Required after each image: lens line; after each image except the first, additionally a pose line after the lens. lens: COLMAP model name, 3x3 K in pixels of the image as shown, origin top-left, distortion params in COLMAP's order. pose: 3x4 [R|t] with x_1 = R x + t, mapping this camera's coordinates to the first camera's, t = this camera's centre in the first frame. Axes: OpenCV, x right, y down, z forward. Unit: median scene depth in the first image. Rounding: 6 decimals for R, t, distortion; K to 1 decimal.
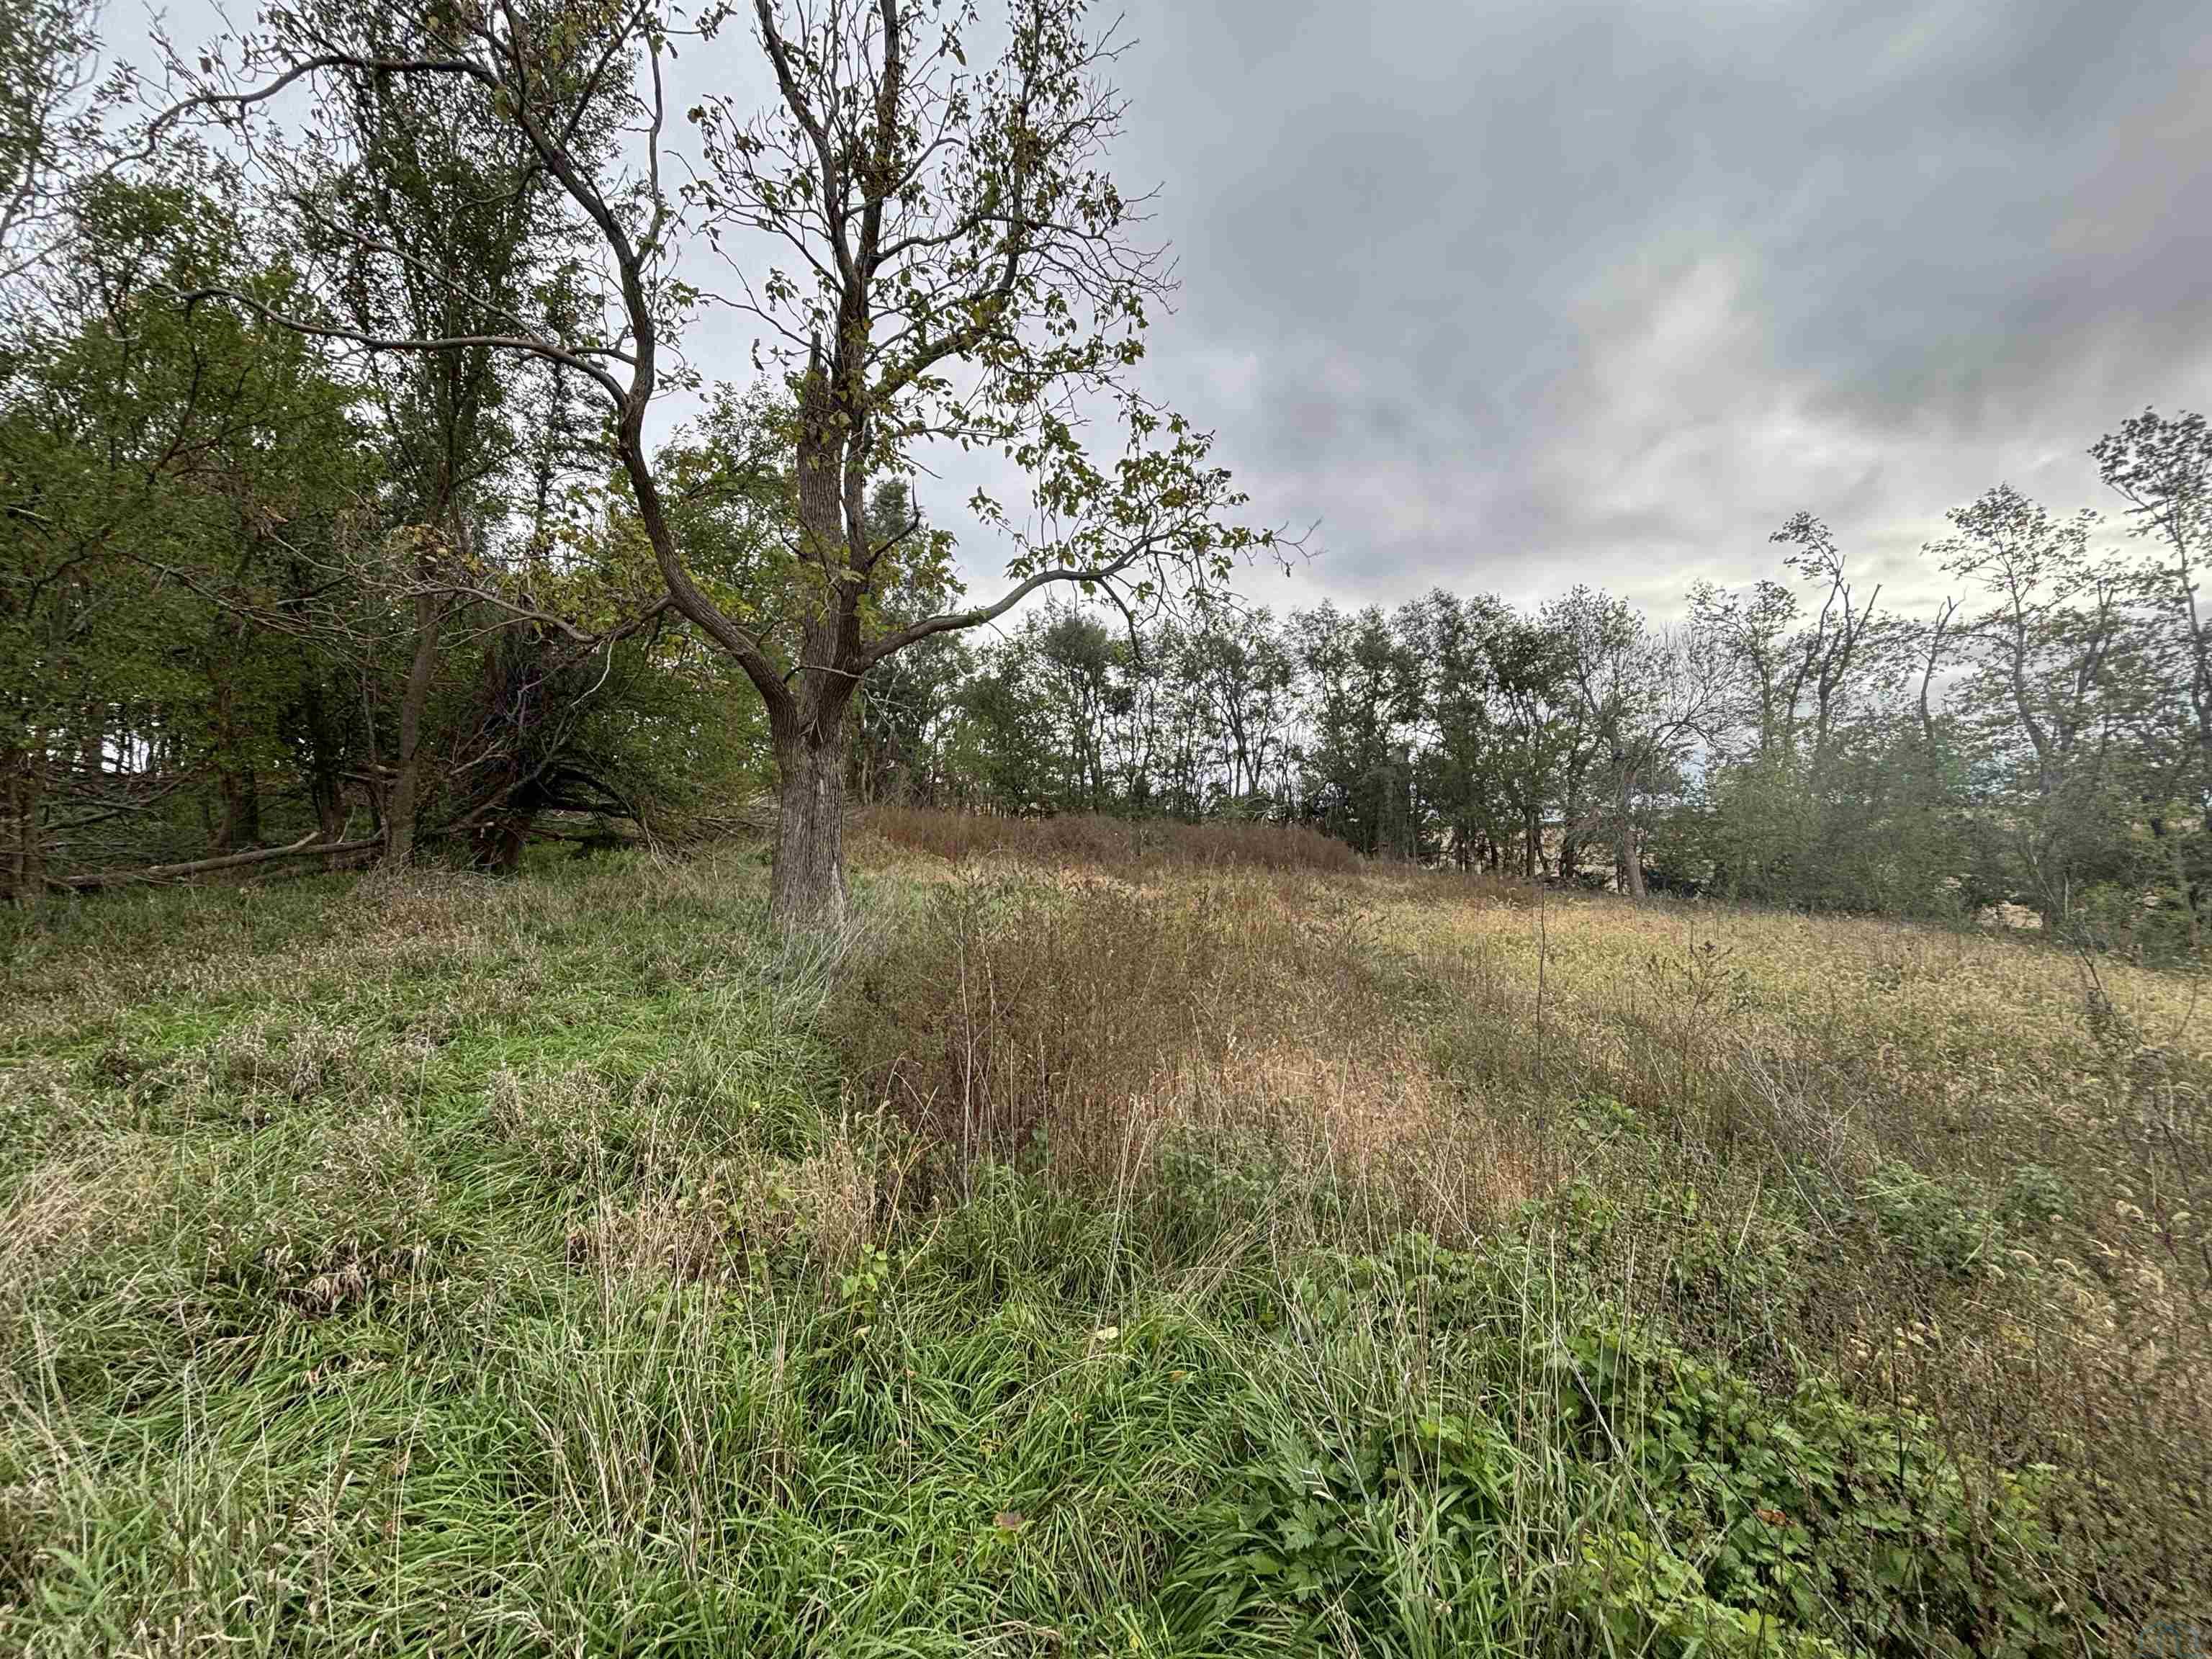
lens RADIAL K [[901.6, 0, 1106.0], [0, 901.6, 829.5], [0, 0, 1]] dist [-0.001568, 0.000390]
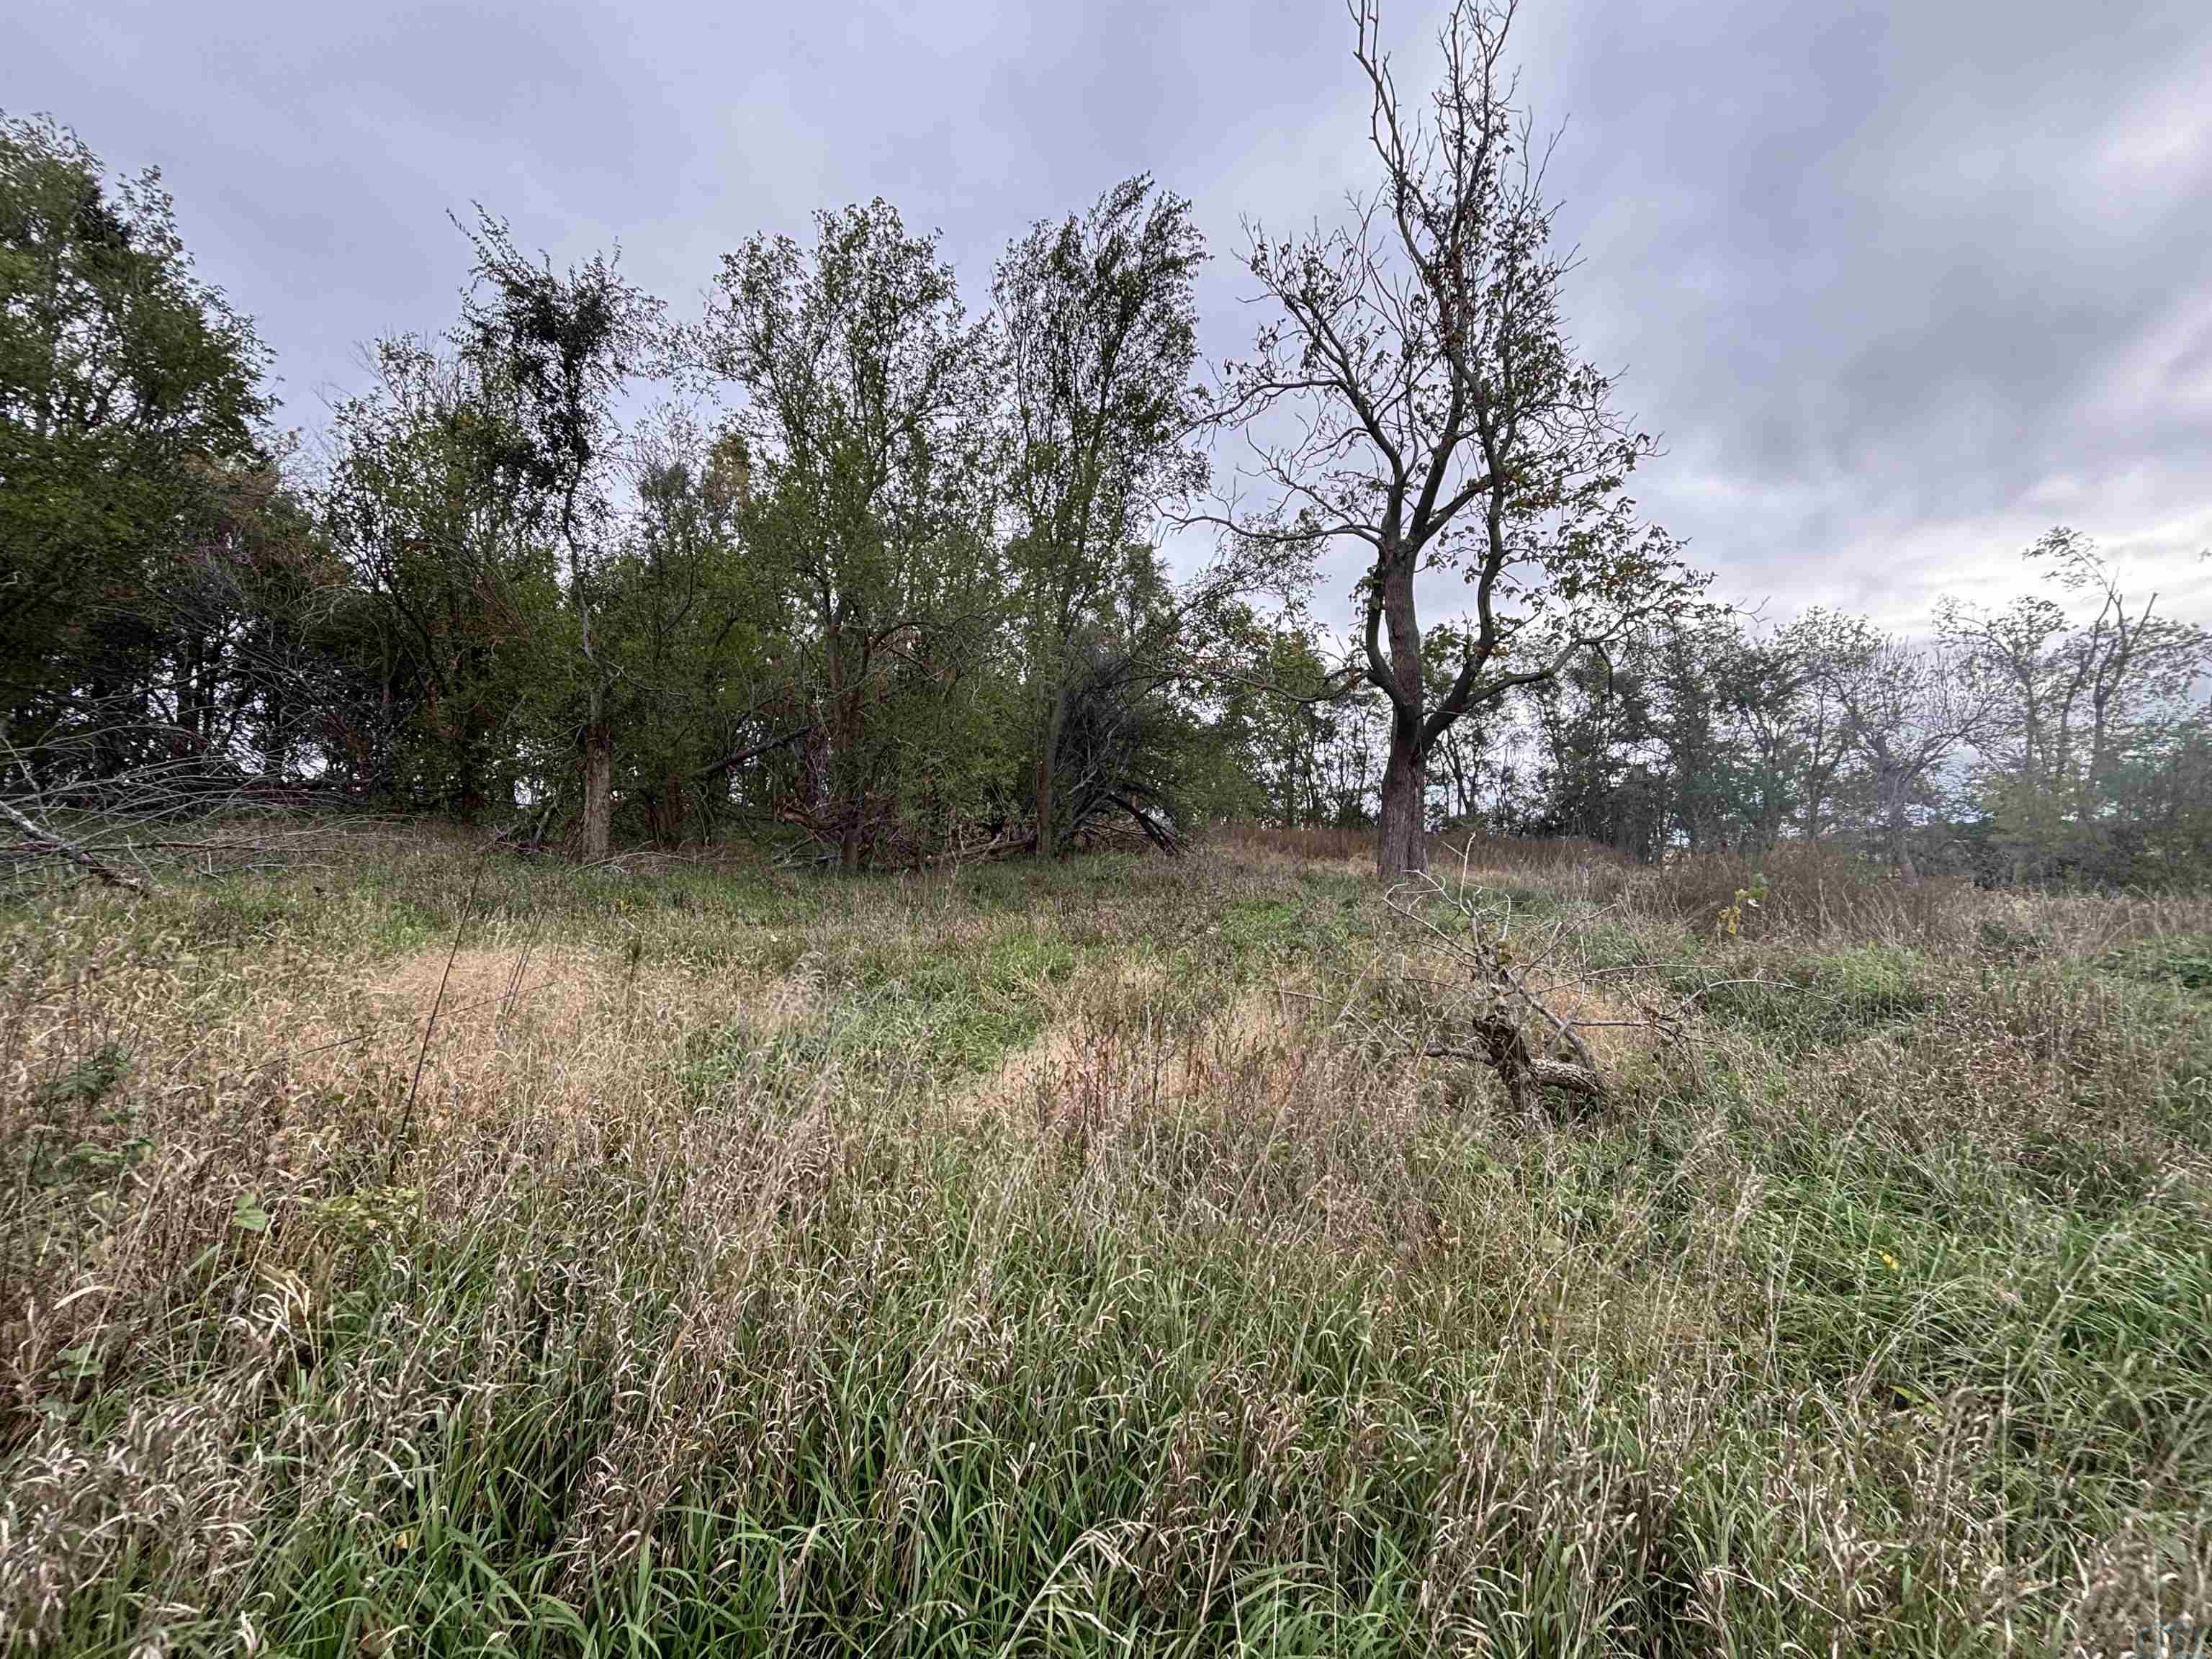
lens RADIAL K [[898.1, 0, 1092.9], [0, 898.1, 825.6], [0, 0, 1]] dist [0.003130, 0.000172]
pose [[0.990841, -0.015042, -0.134193, -0.412934], [0.009799, 0.999166, -0.039644, 0.040204], [0.134677, 0.037966, 0.990162, -0.339754]]
